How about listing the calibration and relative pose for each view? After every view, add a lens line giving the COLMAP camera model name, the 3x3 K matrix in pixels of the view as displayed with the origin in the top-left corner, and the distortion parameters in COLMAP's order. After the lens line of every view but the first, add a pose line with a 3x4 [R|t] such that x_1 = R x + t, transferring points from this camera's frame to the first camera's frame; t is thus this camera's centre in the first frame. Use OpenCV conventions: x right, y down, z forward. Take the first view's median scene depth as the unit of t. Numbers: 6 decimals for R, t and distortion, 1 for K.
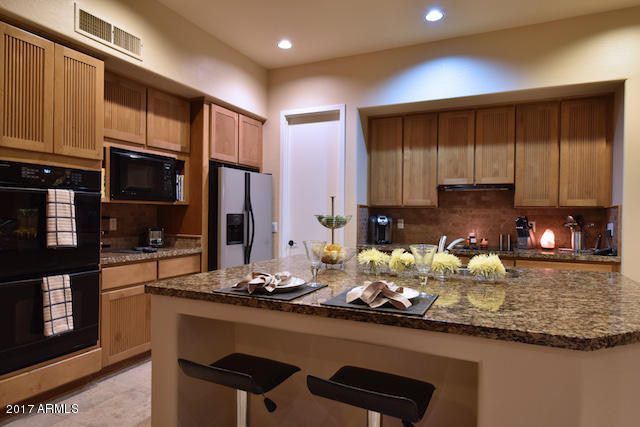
lens RADIAL K [[387.1, 0, 320.0], [0, 387.1, 213.5], [0, 0, 1]] dist [-0.000823, 0.000777]
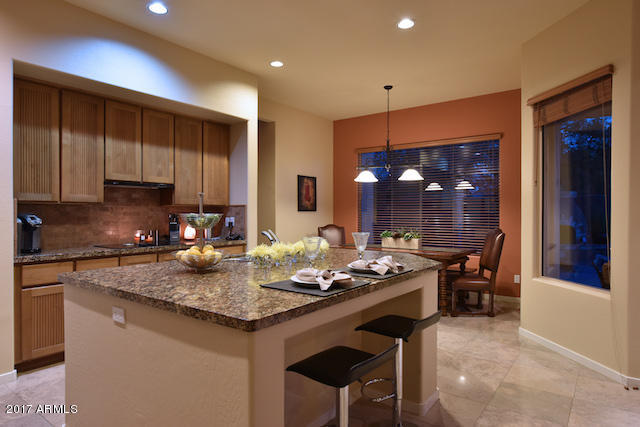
lens RADIAL K [[387.1, 0, 320.0], [0, 387.1, 213.5], [0, 0, 1]] dist [-0.000823, 0.000777]
pose [[0.204165, -0.013188, 0.978848, -0.493333], [0.005471, 0.999909, 0.012331, -0.003121], [-0.978921, 0.002838, 0.204218, 0.342585]]
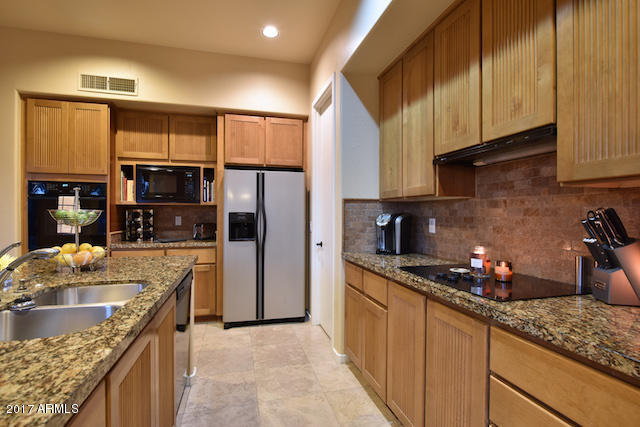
lens RADIAL K [[312.9, 0, 320.0], [0, 312.9, 213.5], [0, 0, 1]] dist [-0.000804, -0.000365]
pose [[0.637172, -0.008147, -0.770678, 0.568222], [0.003845, 0.999965, -0.007392, 0.011185], [0.770712, 0.001747, 0.637182, 0.608544]]
